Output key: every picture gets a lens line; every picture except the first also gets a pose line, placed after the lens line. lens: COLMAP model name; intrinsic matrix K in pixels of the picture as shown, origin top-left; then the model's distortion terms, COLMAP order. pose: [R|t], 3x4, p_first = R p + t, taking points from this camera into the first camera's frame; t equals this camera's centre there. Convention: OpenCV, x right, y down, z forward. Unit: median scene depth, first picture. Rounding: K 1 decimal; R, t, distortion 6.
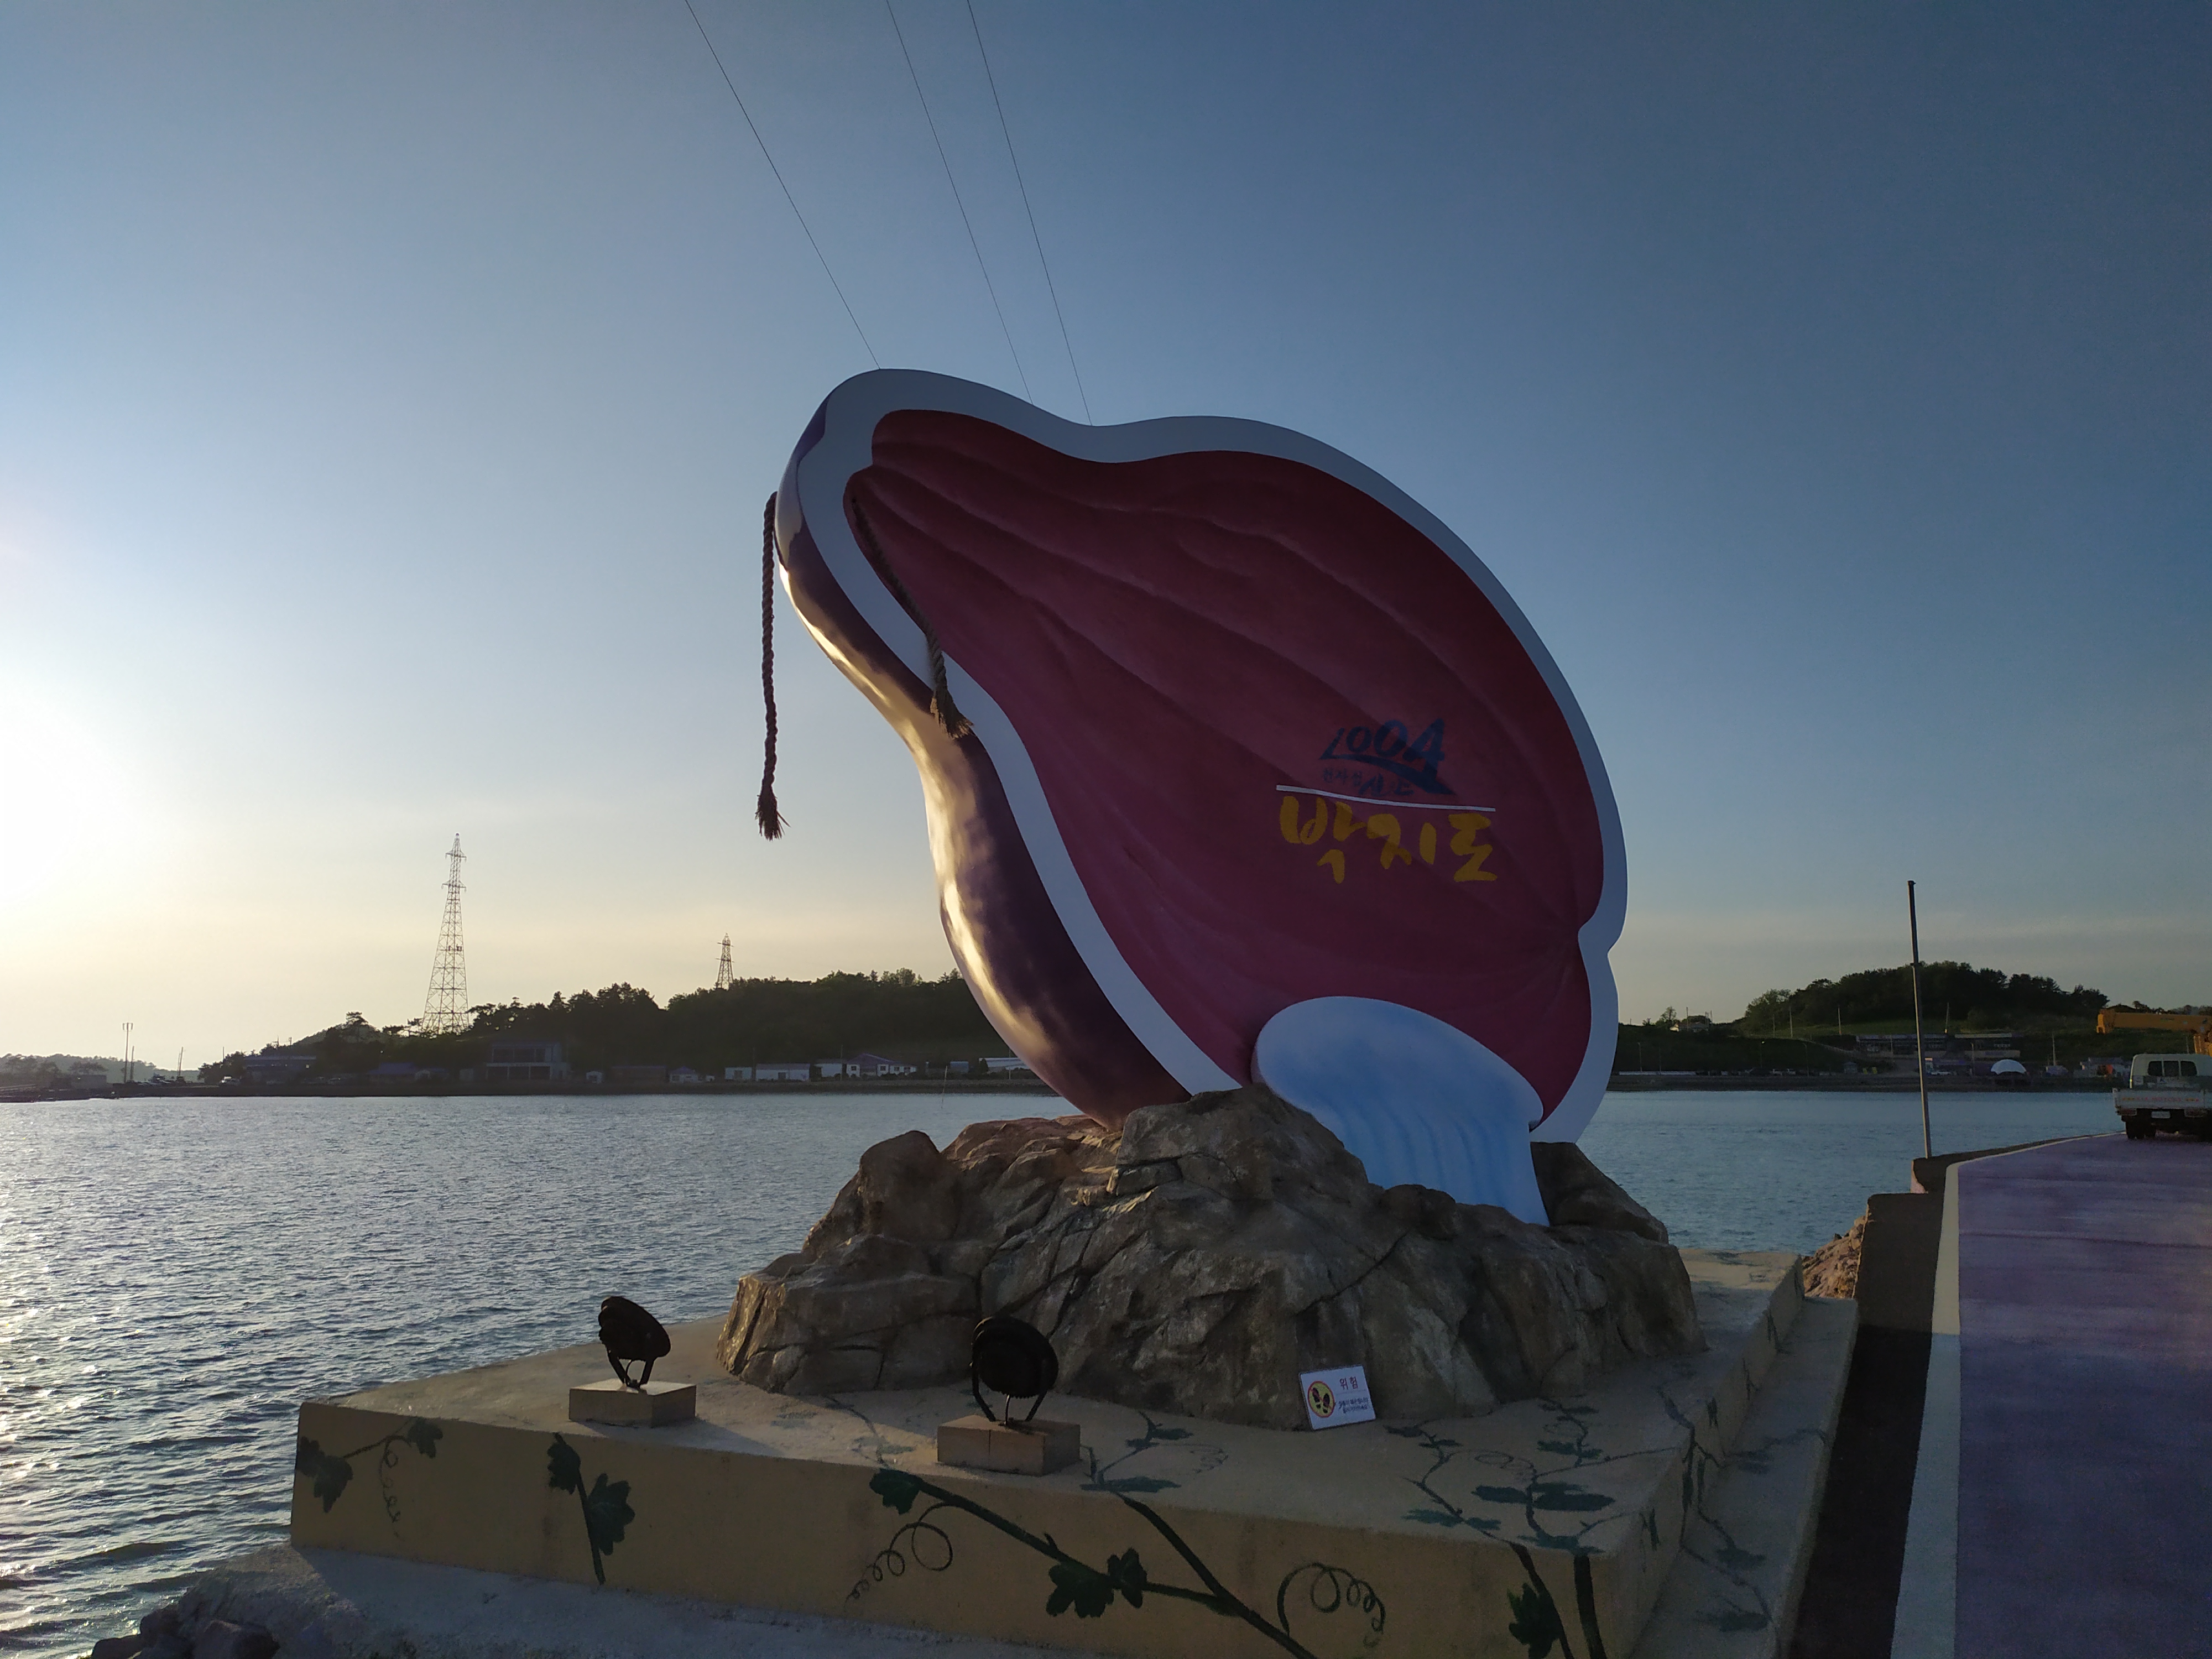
lens RADIAL K [[1653.8, 0, 1106.0], [0, 1653.8, 829.5], [0, 0, 1]] dist [0.011106, 0.000696]
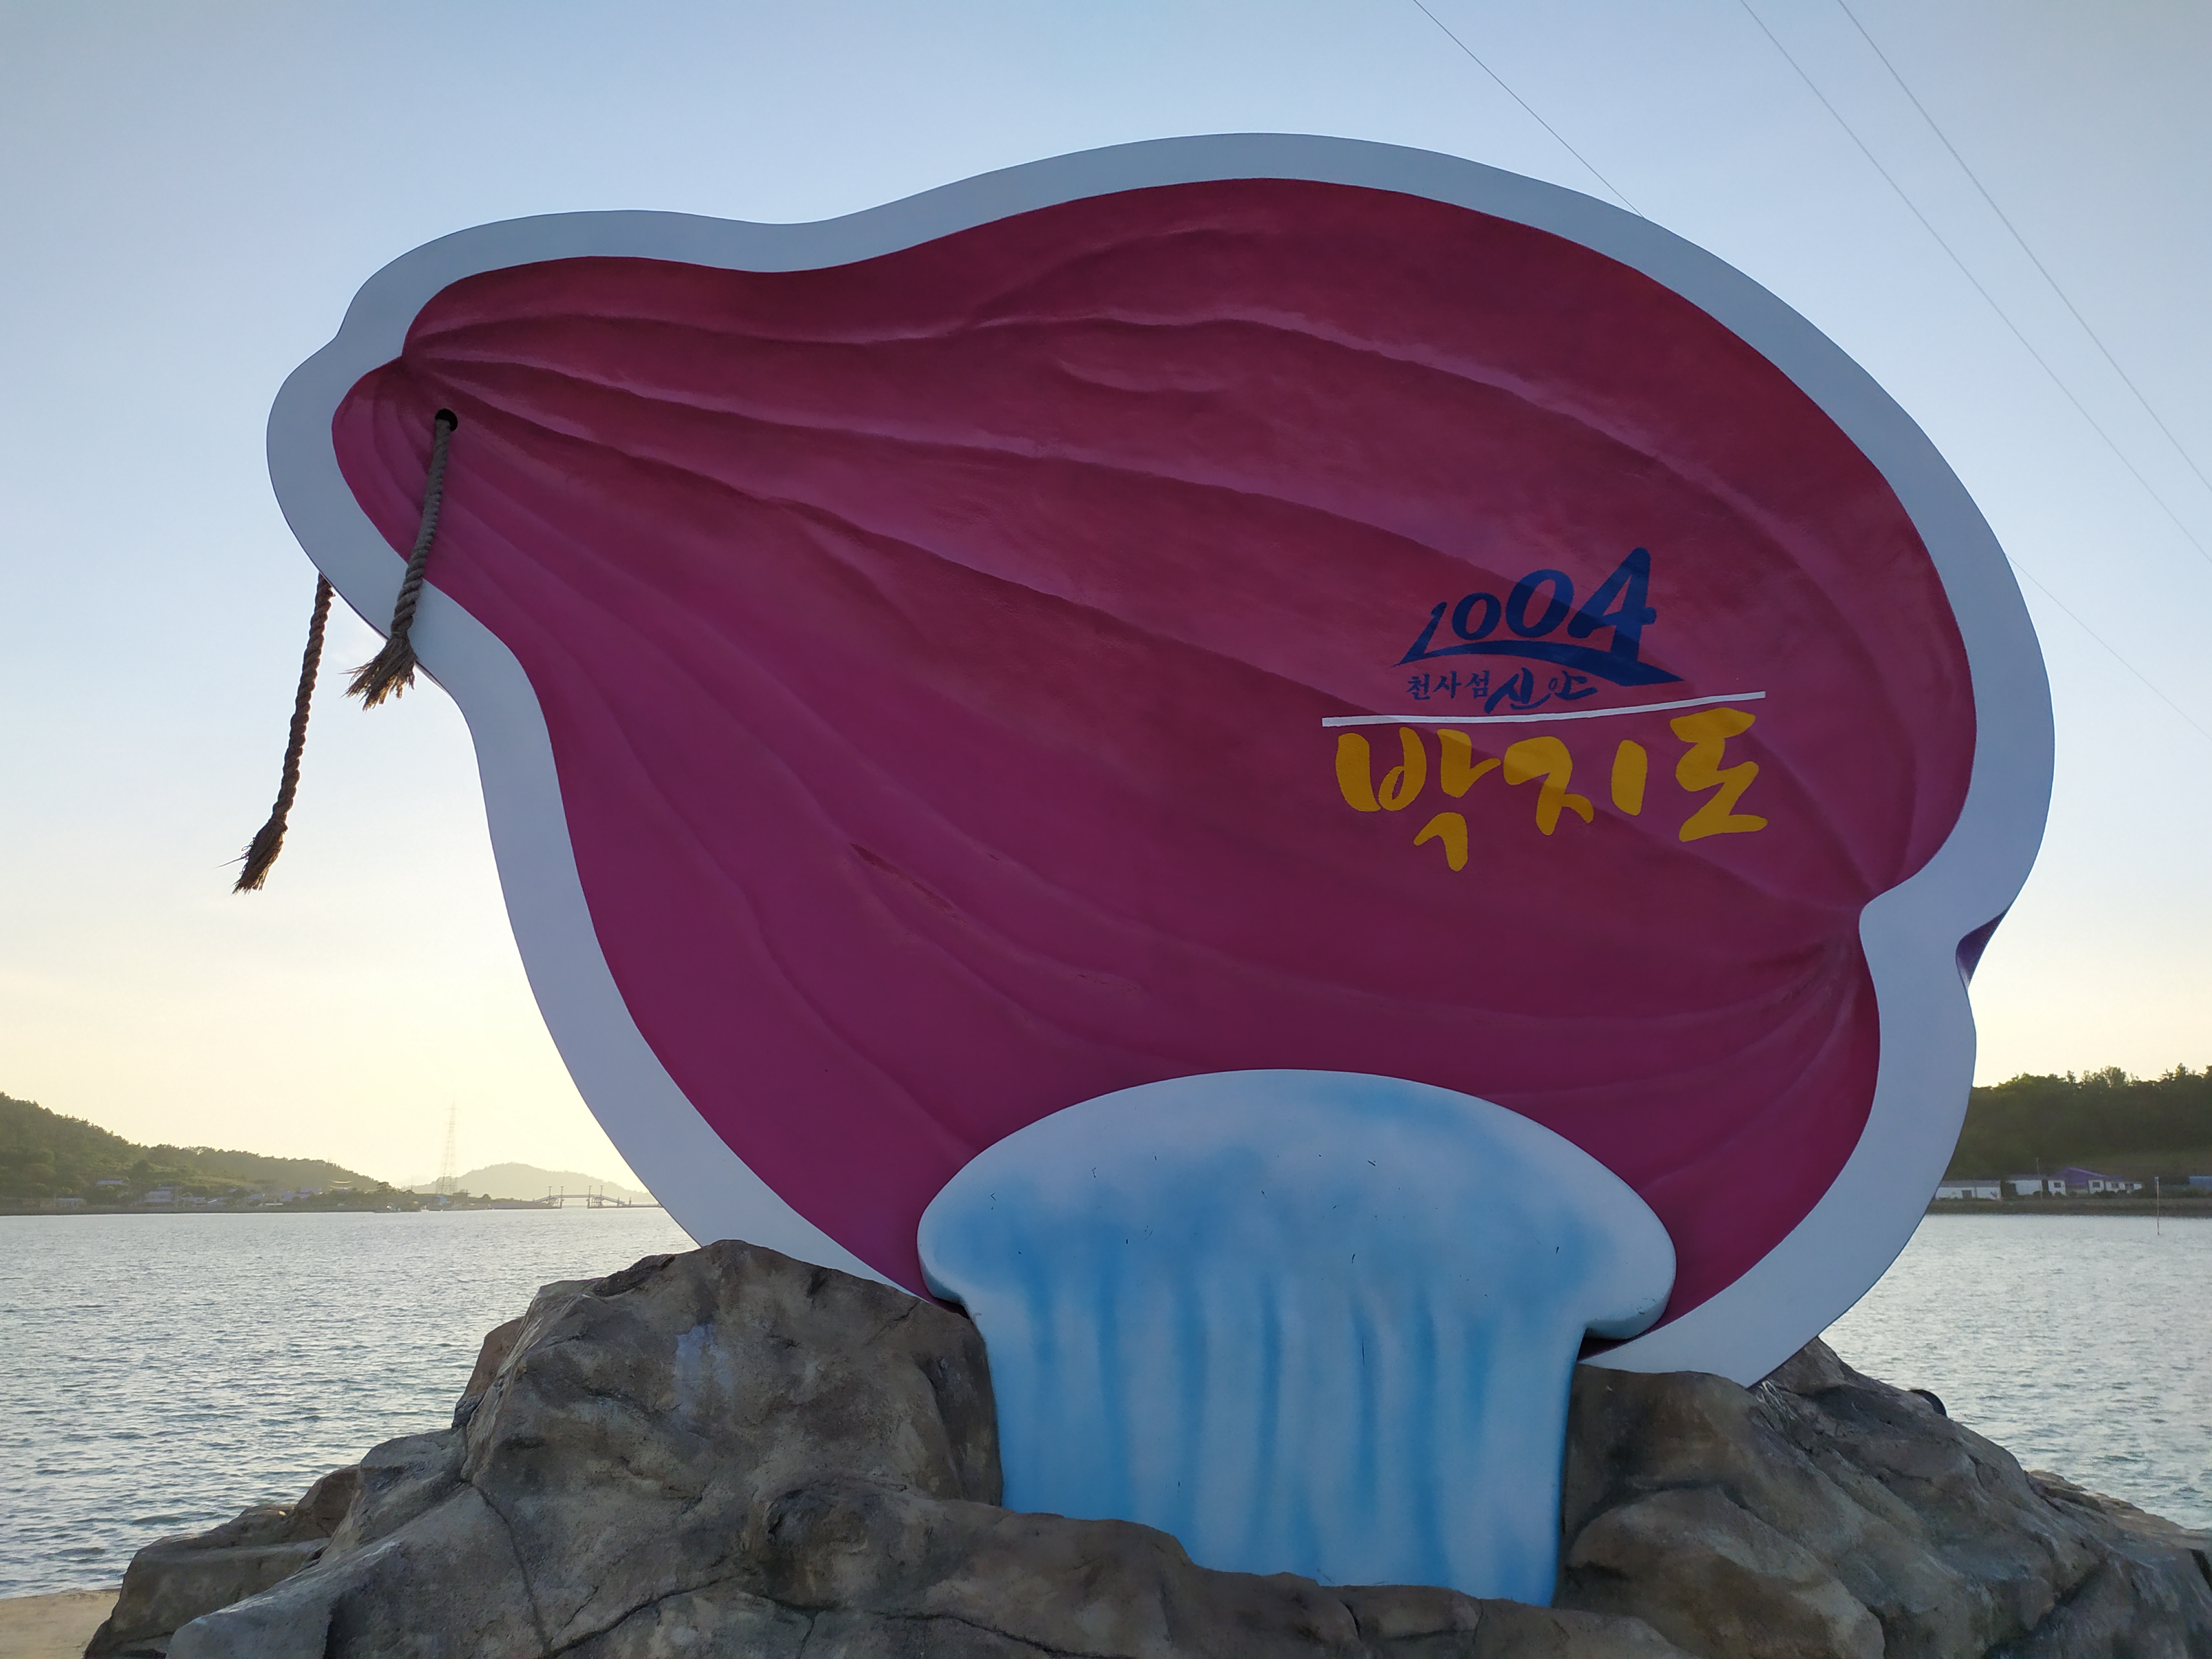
lens RADIAL K [[1653.8, 0, 1106.0], [0, 1653.8, 829.5], [0, 0, 1]] dist [0.011106, 0.000696]
pose [[0.788776, -0.136841, -0.599255, 0.457049], [0.095058, 0.990332, -0.101024, 0.075893], [0.607285, 0.022721, 0.794159, 0.562911]]
